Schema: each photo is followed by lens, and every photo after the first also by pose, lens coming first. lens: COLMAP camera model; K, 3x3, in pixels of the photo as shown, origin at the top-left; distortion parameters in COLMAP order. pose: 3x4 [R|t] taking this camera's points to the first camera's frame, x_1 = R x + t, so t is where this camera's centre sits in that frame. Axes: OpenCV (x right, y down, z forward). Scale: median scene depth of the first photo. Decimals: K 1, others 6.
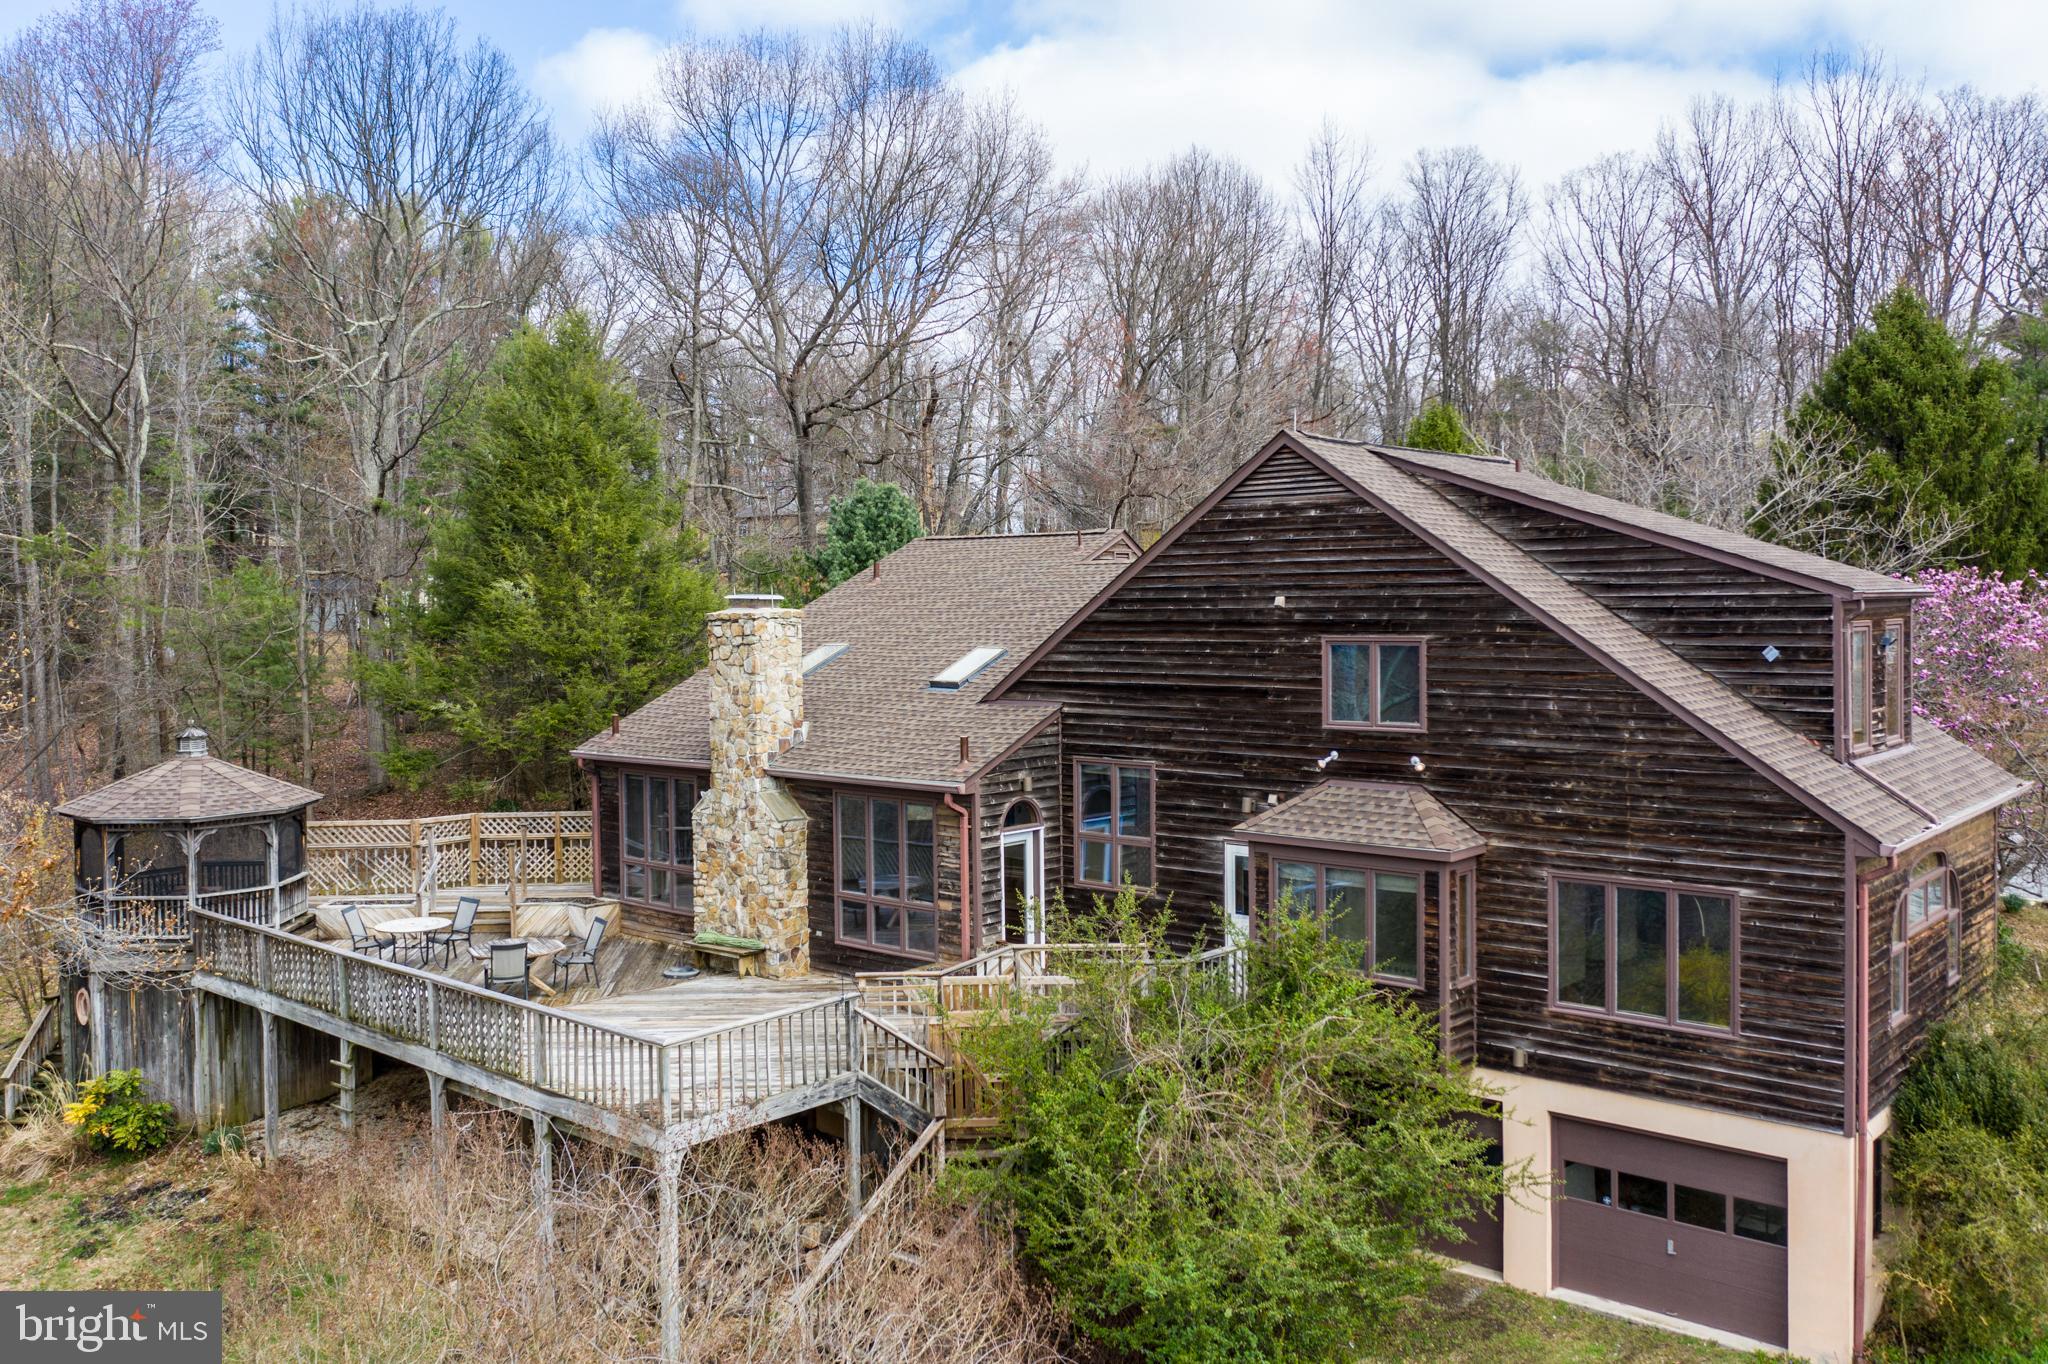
lens RADIAL K [[1719.4, 0, 1016.4], [0, 1719.4, 685.3], [0, 0, 1]] dist [-0.015678, 0.000613]
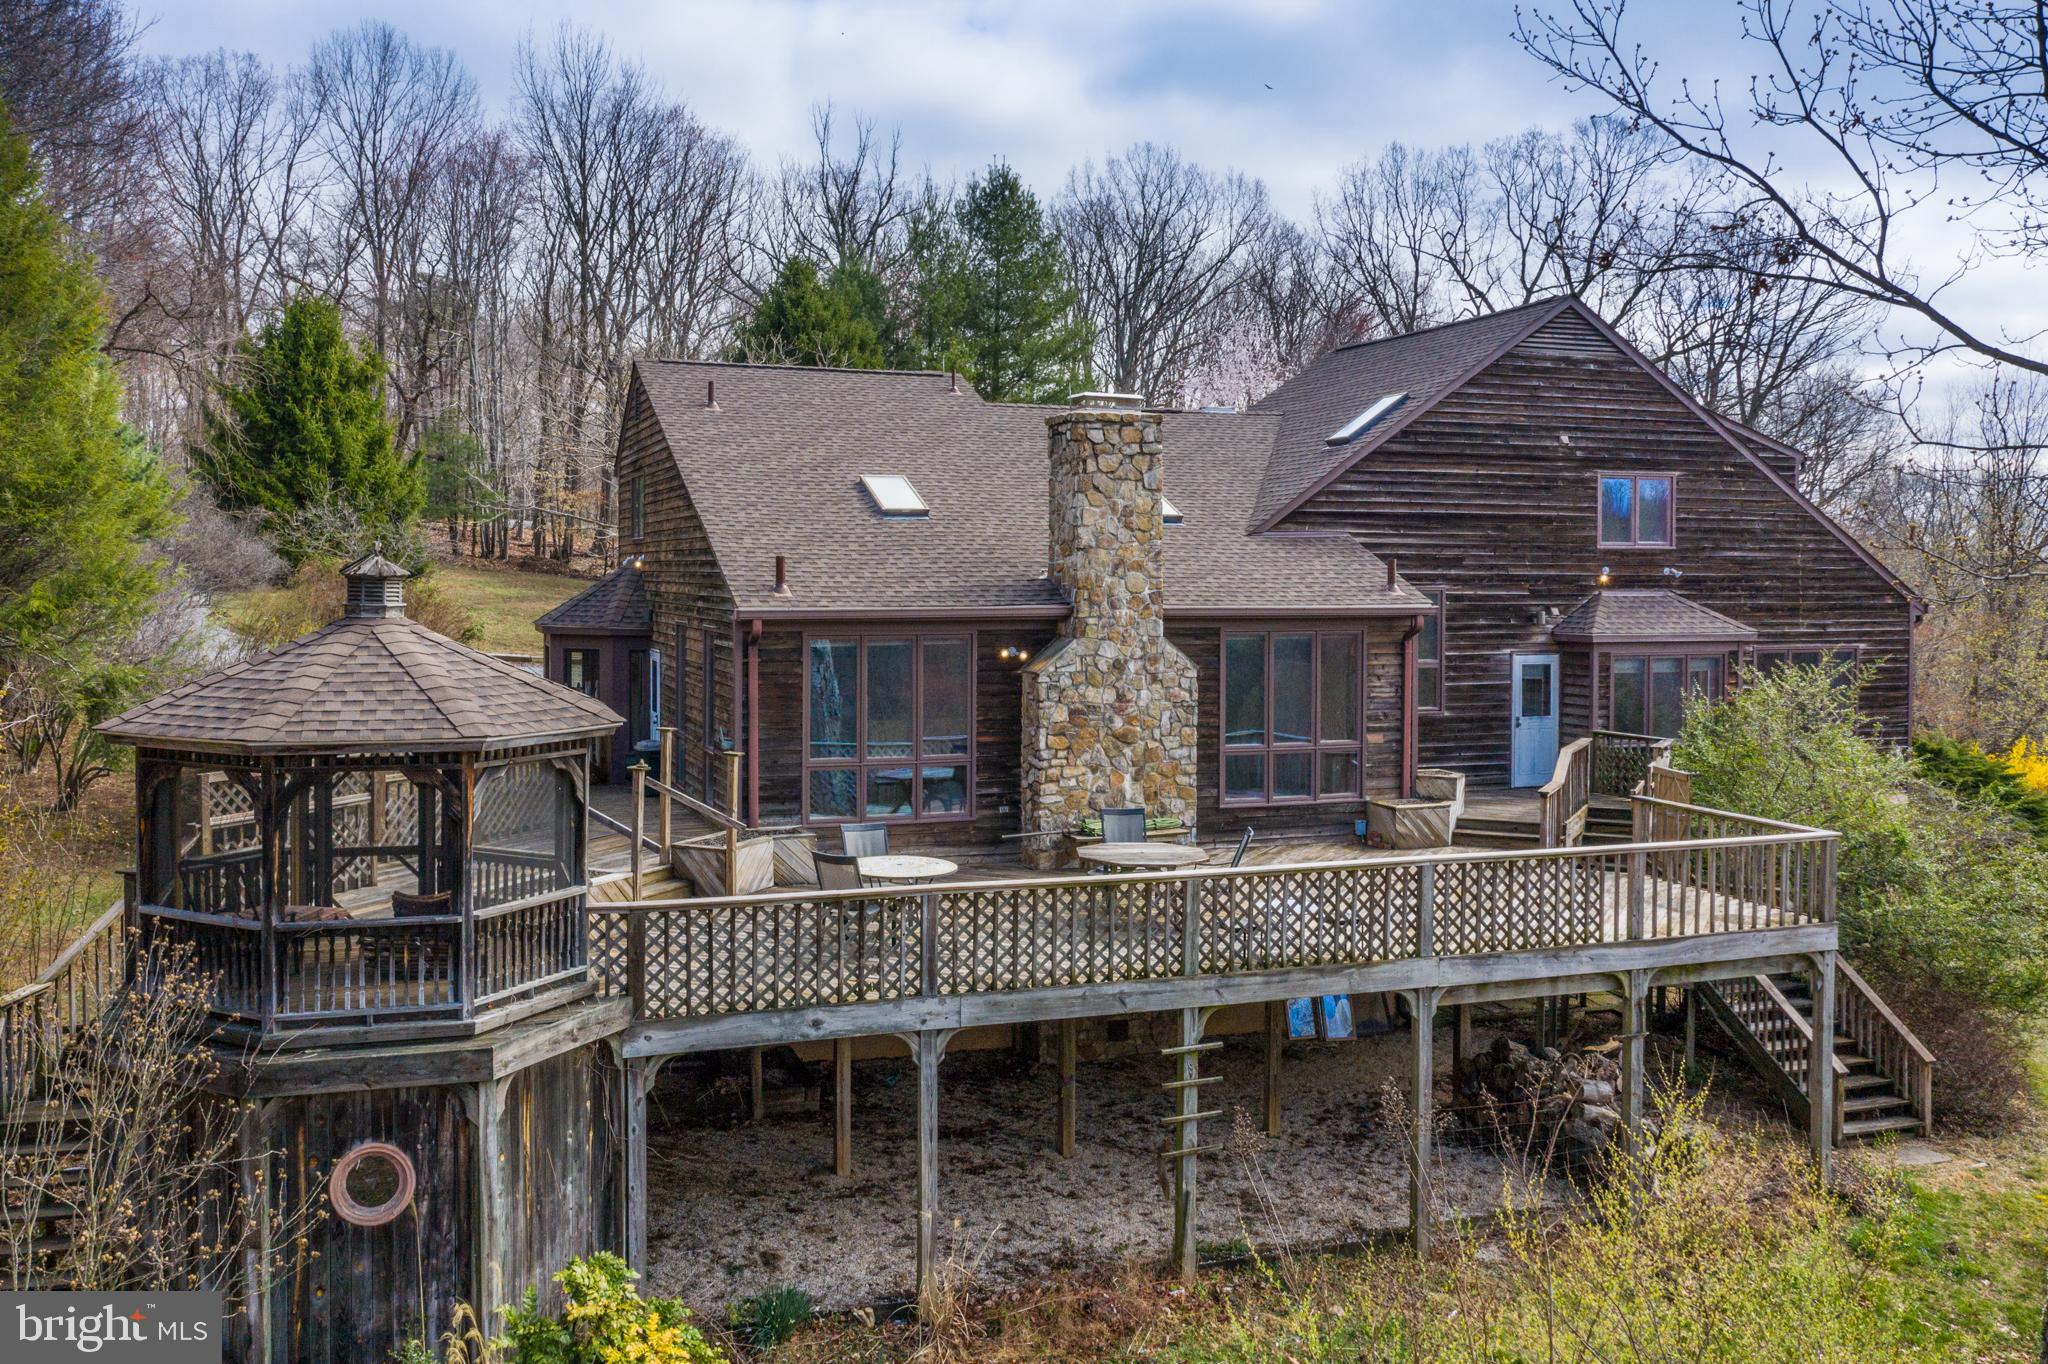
lens RADIAL K [[1719.4, 0, 1016.6], [0, 1719.4, 667.3], [0, 0, 1]] dist [-0.015678, 0.000613]
pose [[0.465443, -0.035109, 0.884381, -0.972649], [0.037429, 0.999100, 0.019964, 0.062521], [-0.884286, 0.023810, 0.466338, 0.731887]]
